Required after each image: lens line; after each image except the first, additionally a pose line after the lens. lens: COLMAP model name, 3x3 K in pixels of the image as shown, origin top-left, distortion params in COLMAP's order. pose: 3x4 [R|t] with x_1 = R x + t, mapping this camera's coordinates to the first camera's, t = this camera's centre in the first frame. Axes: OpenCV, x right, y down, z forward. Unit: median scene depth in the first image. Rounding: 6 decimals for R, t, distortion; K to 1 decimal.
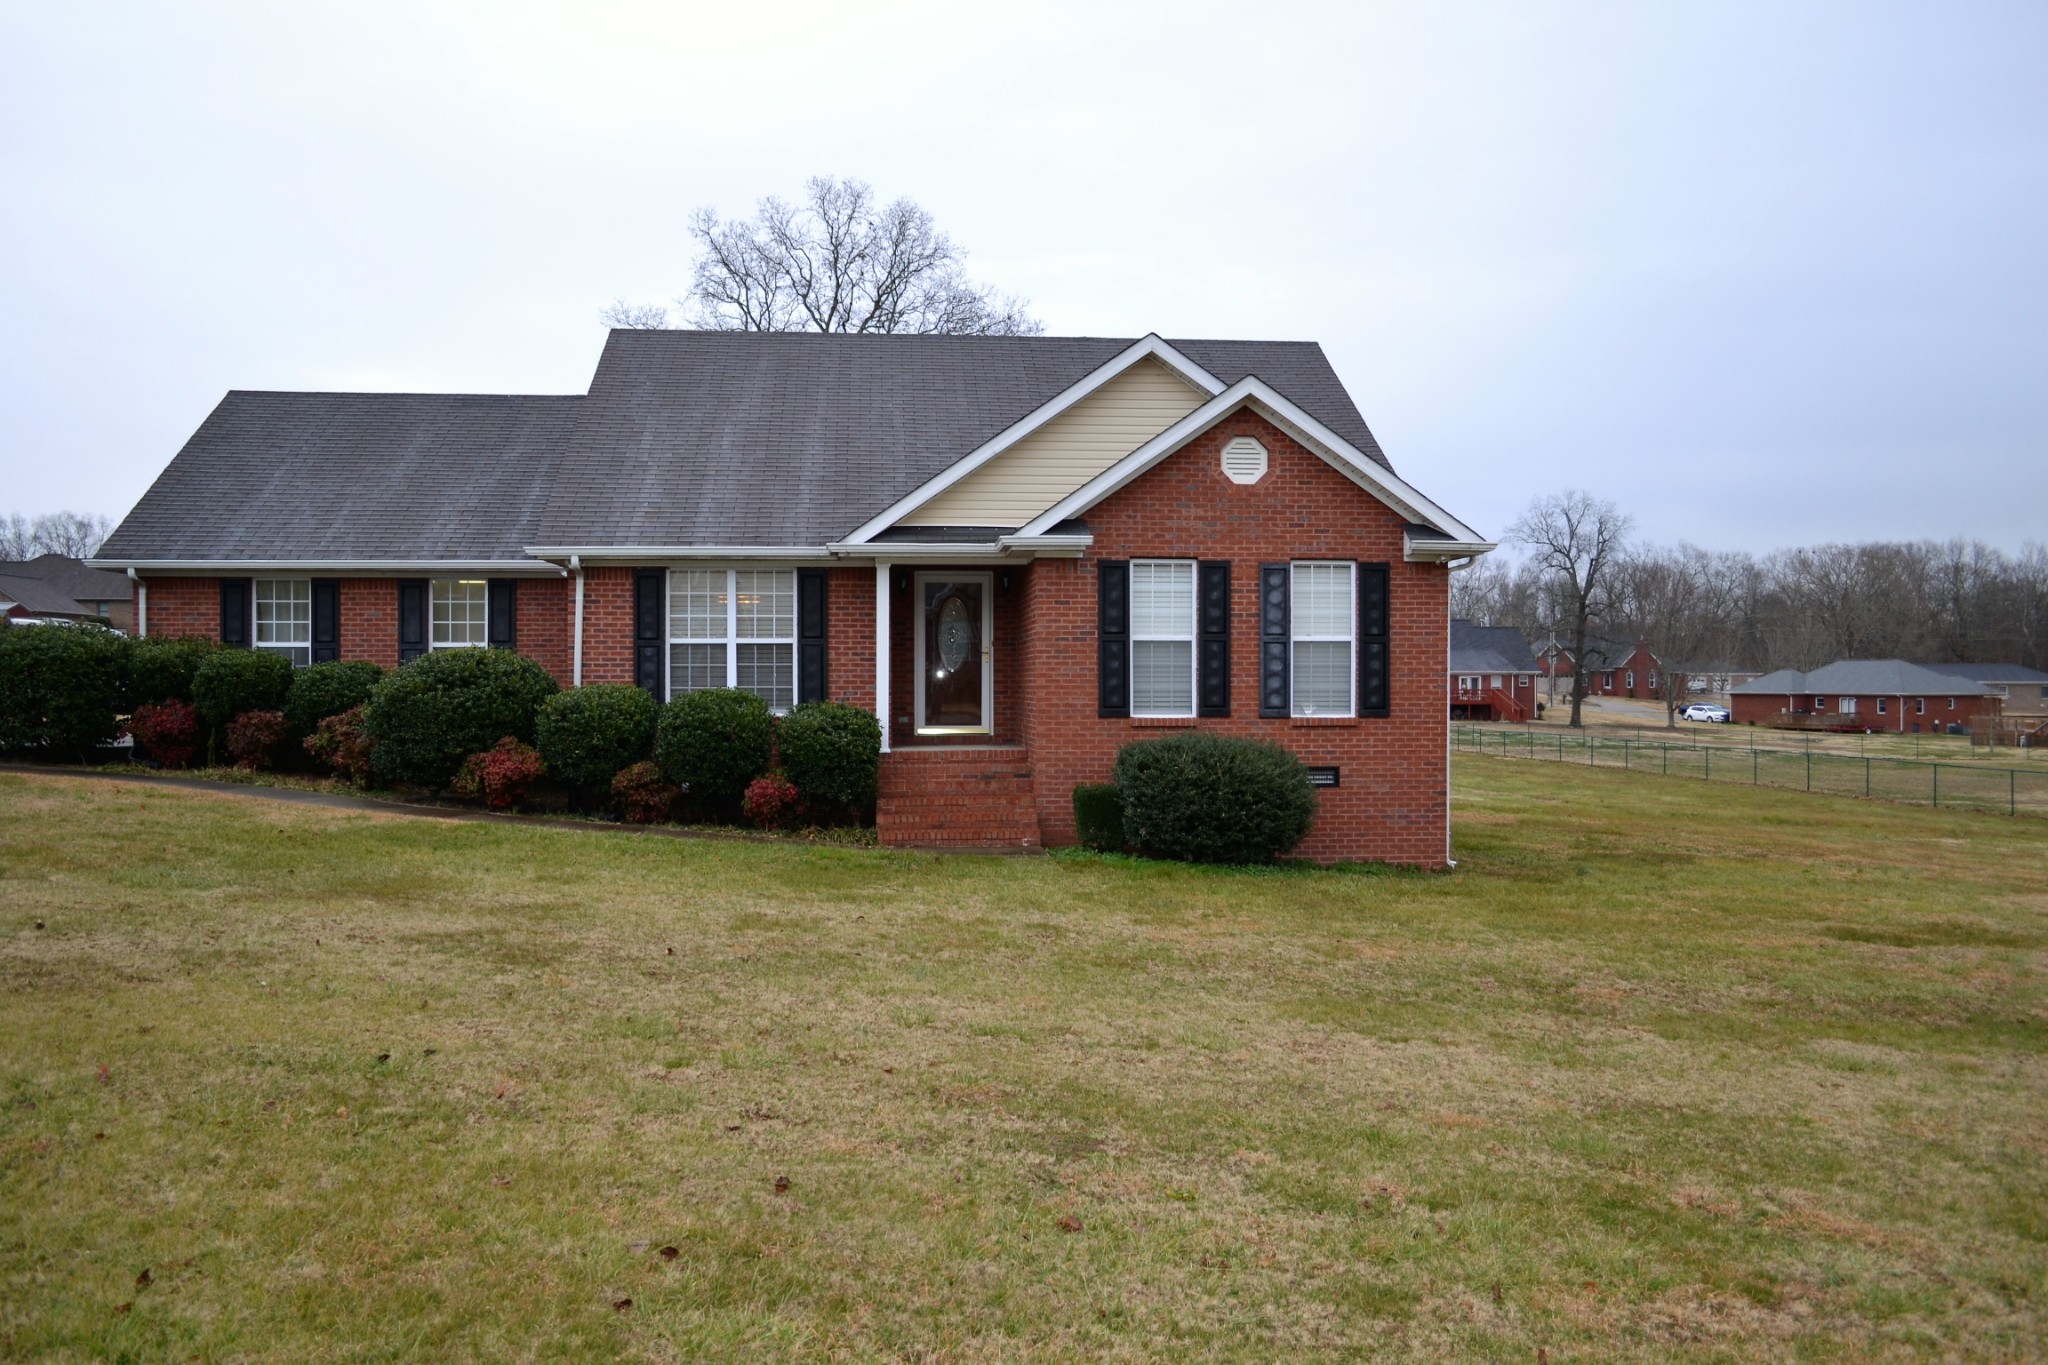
lens RADIAL K [[1615.8, 0, 1016.4], [0, 1615.8, 681.6], [0, 0, 1]] dist [-0.013330, 0.005526]
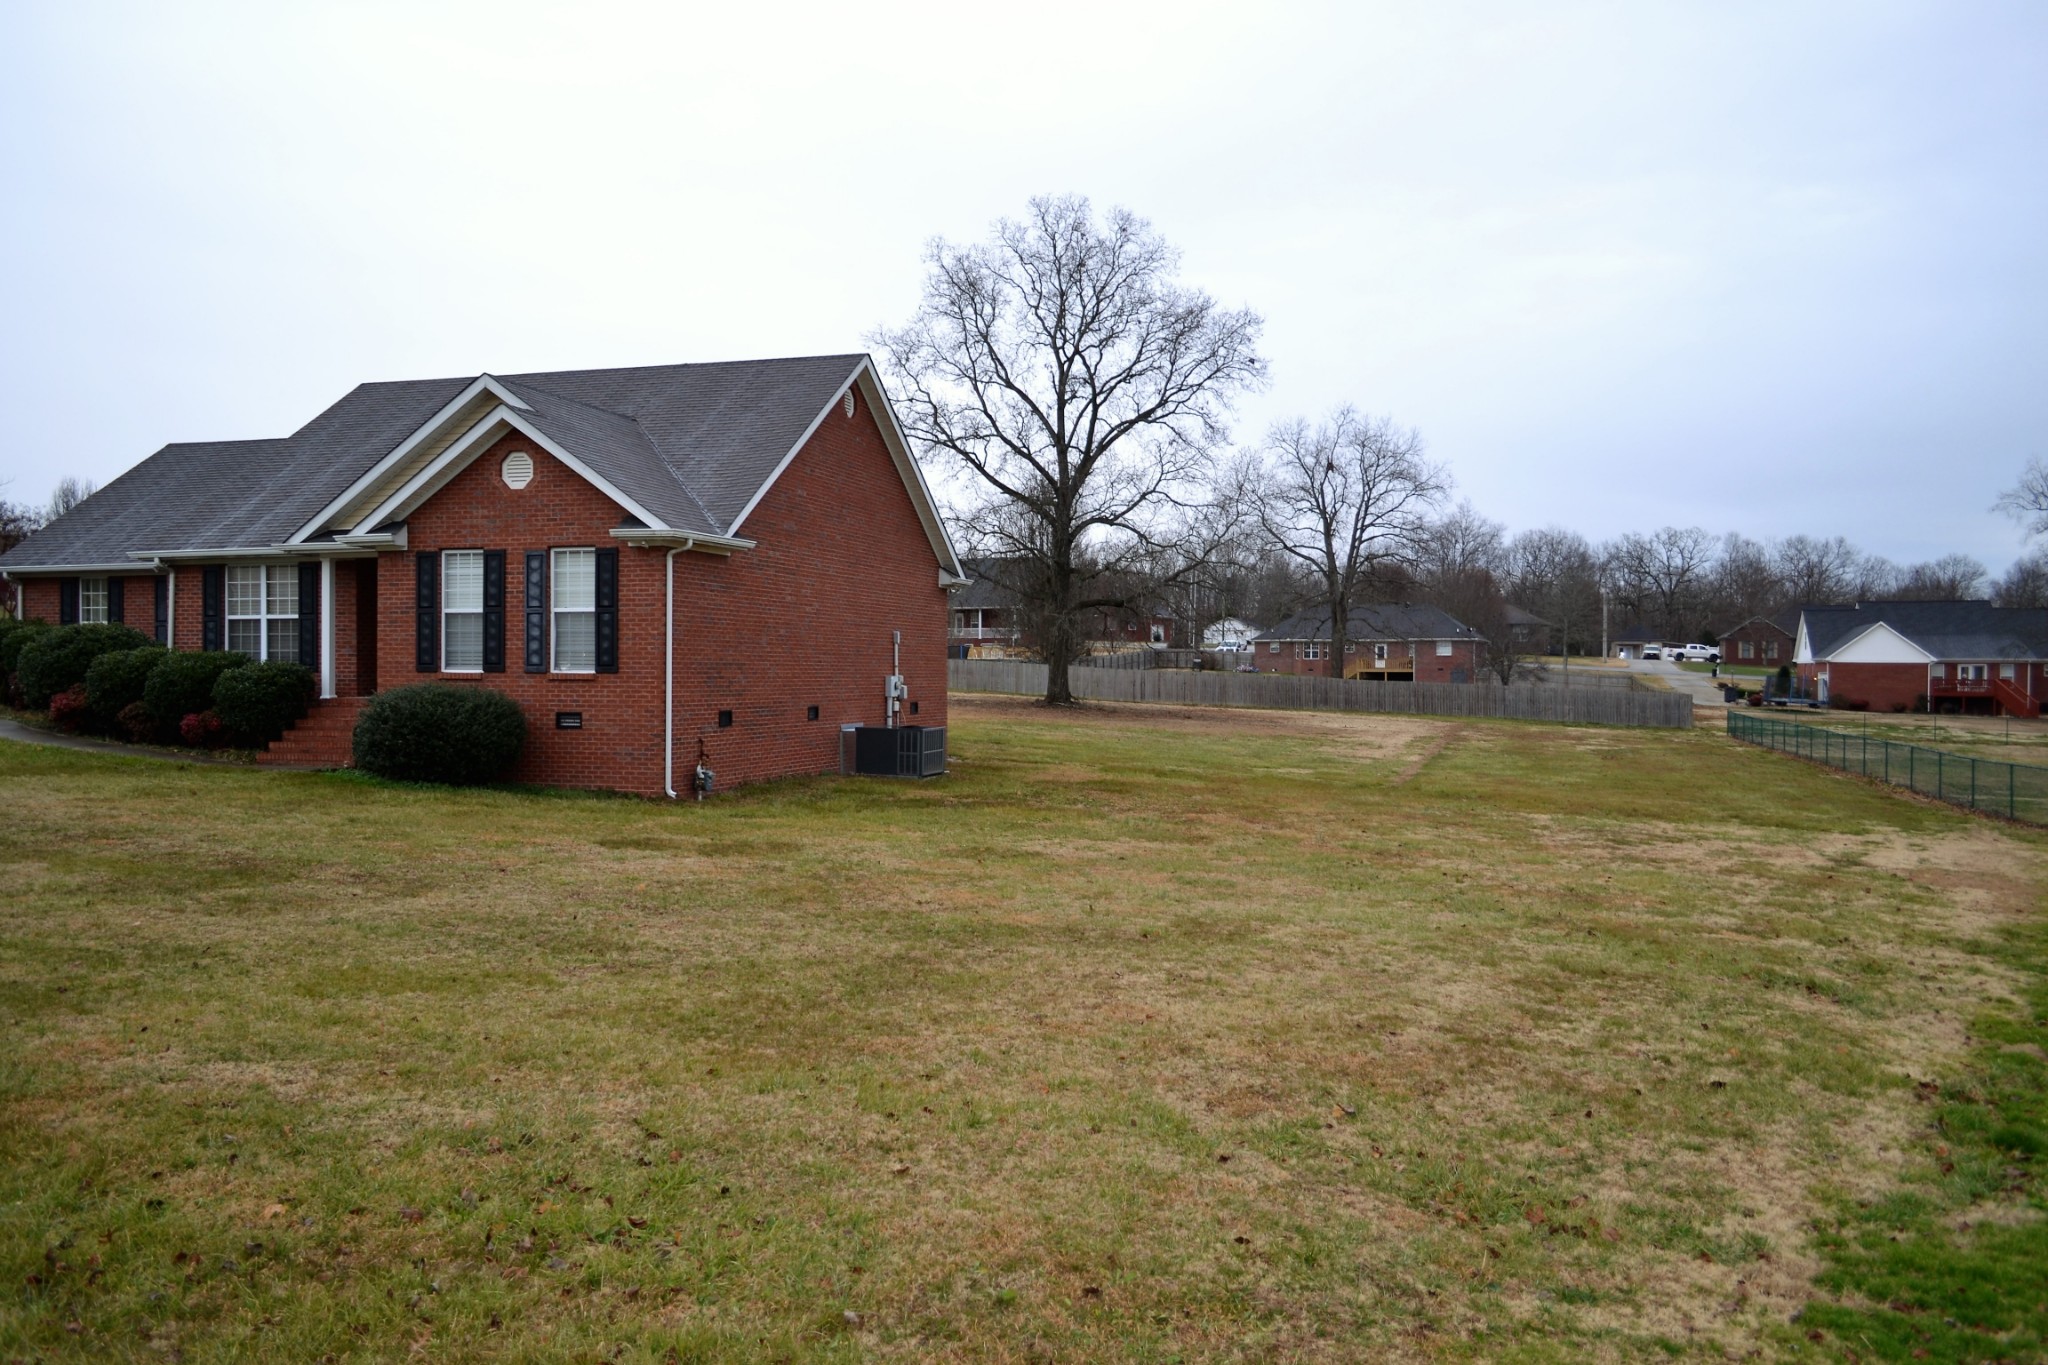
lens RADIAL K [[1615.8, 0, 1016.4], [0, 1615.8, 681.6], [0, 0, 1]] dist [-0.013330, 0.005526]
pose [[0.926636, 0.005973, -0.375913, 0.976316], [-0.003940, 0.999973, 0.006178, 0.019734], [0.375940, -0.004244, 0.926634, -0.028896]]
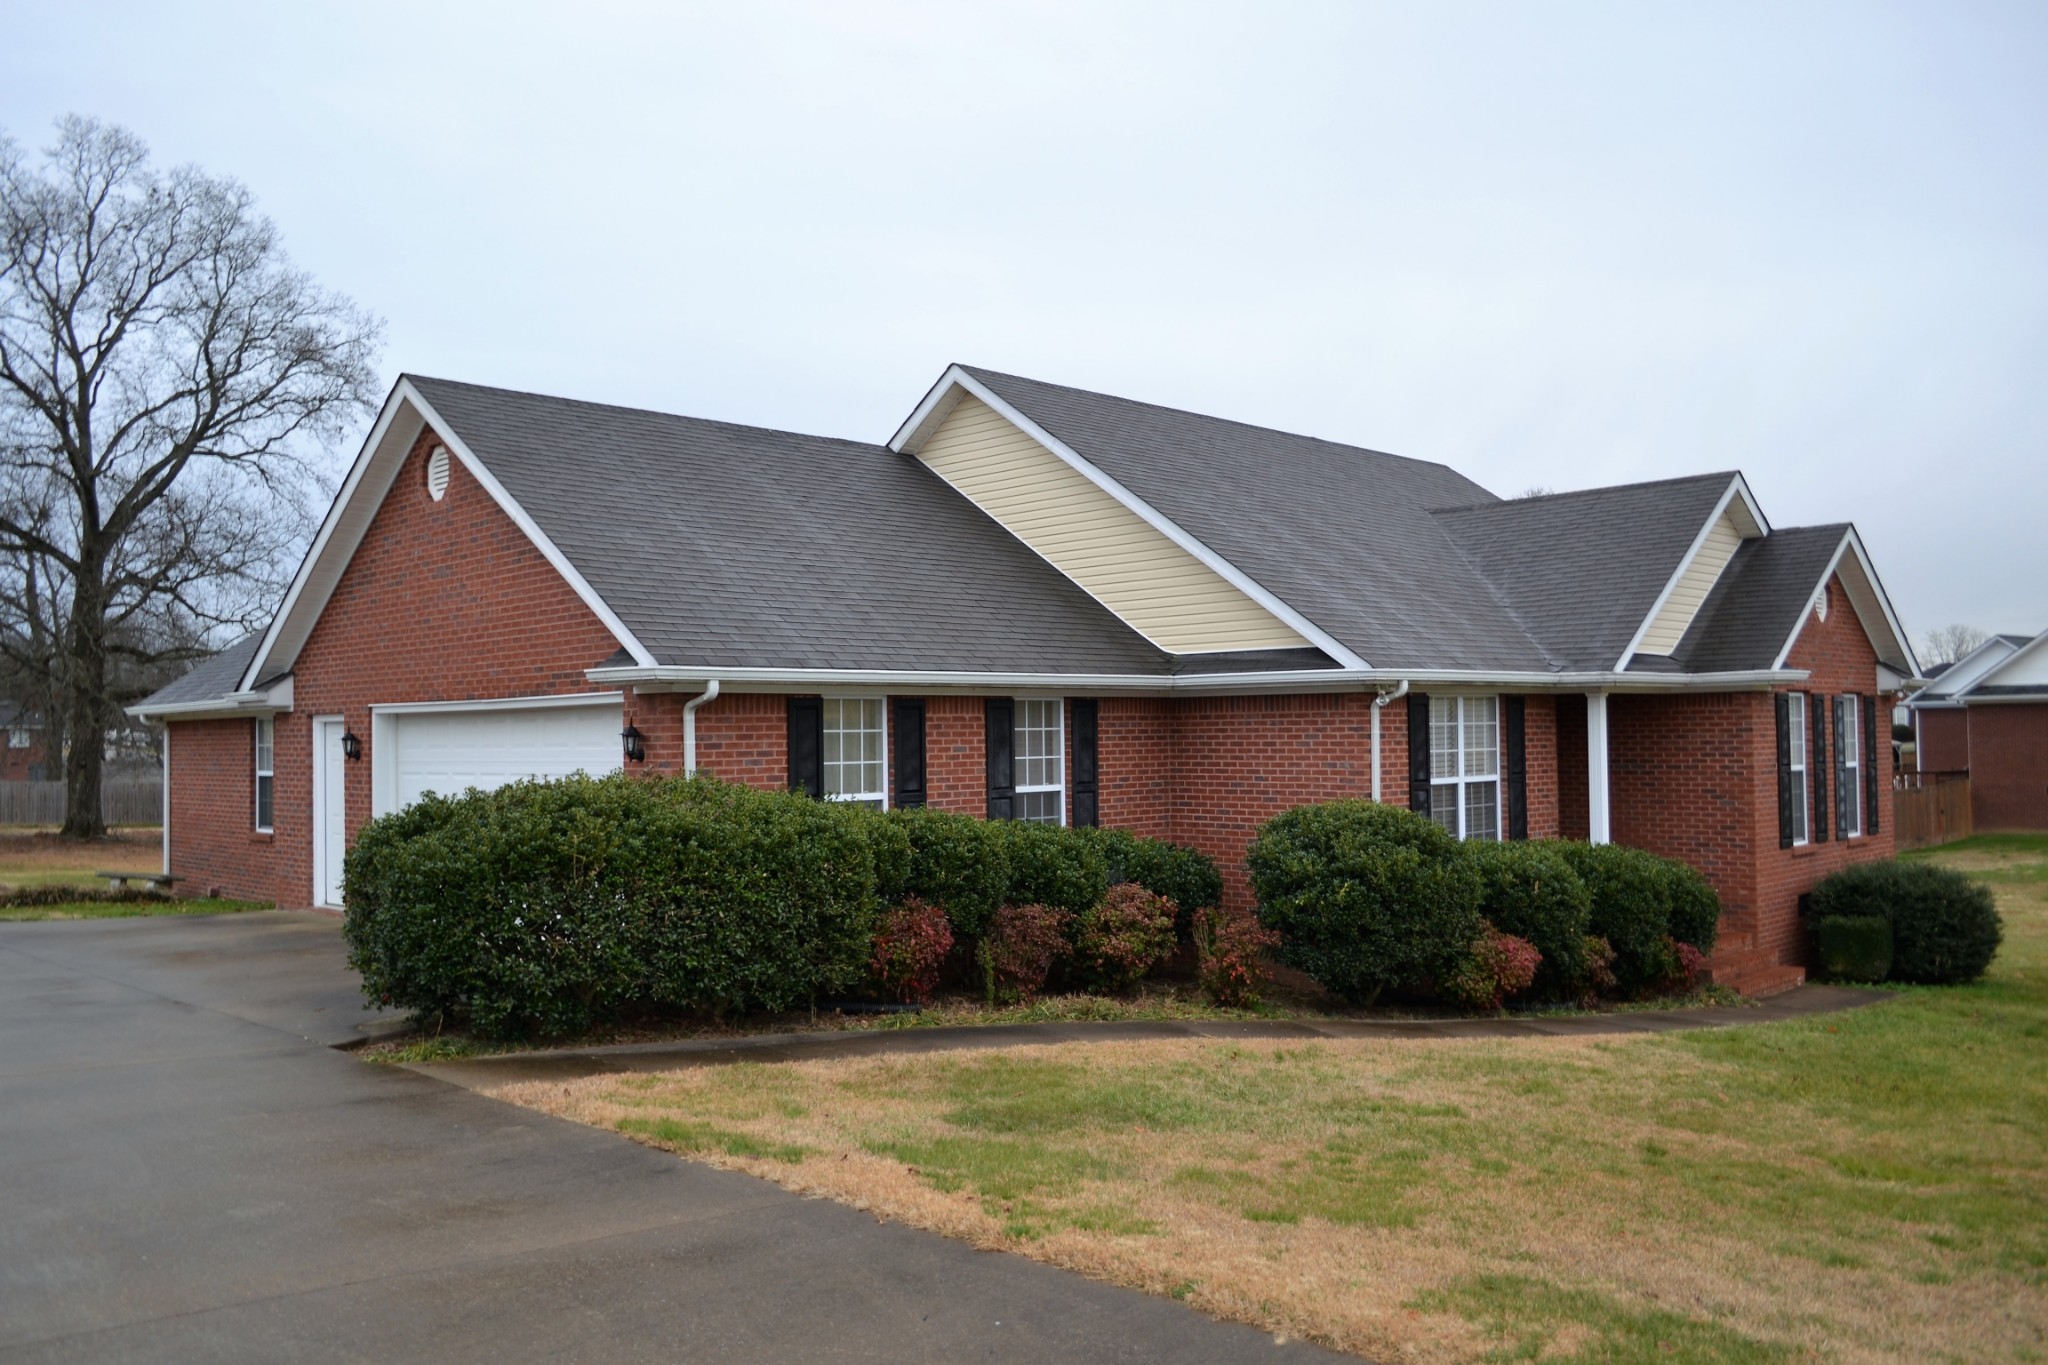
lens RADIAL K [[1615.8, 0, 1016.4], [0, 1615.8, 681.6], [0, 0, 1]] dist [-0.013330, 0.005526]
pose [[0.768438, 0.011524, 0.639820, -0.948745], [0.012513, 0.999376, -0.033029, -0.054502], [-0.639802, 0.033387, 0.767815, 0.517769]]
